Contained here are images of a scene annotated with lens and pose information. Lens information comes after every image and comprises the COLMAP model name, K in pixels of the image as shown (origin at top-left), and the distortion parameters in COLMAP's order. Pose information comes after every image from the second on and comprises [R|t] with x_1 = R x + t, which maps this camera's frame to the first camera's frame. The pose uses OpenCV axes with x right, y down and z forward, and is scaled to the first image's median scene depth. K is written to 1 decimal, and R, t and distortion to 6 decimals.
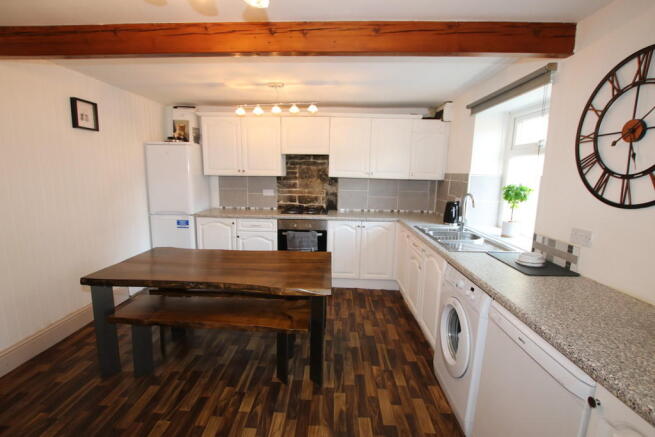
lens RADIAL K [[305.8, 0, 325.8], [0, 305.8, 218.1], [0, 0, 1]] dist [0.000405, 0.000562]
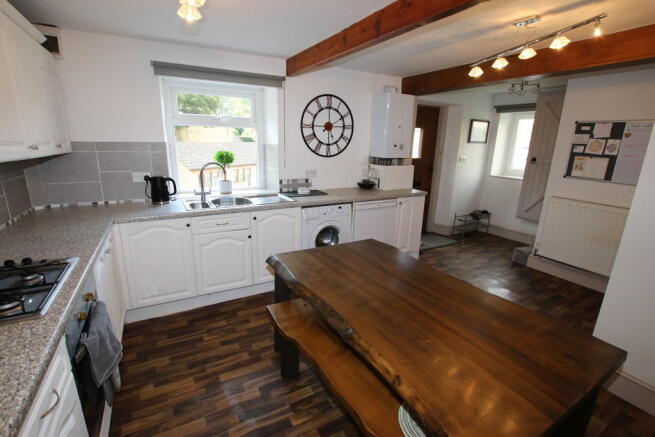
lens RADIAL K [[305.8, 0, 326.5], [0, 305.8, 219.0], [0, 0, 1]] dist [0.000405, 0.000562]
pose [[-0.506409, -0.243952, 0.827065, -1.139011], [0.103880, 0.934901, 0.339365, -0.376807], [-0.856013, 0.257773, -0.448101, 2.068697]]
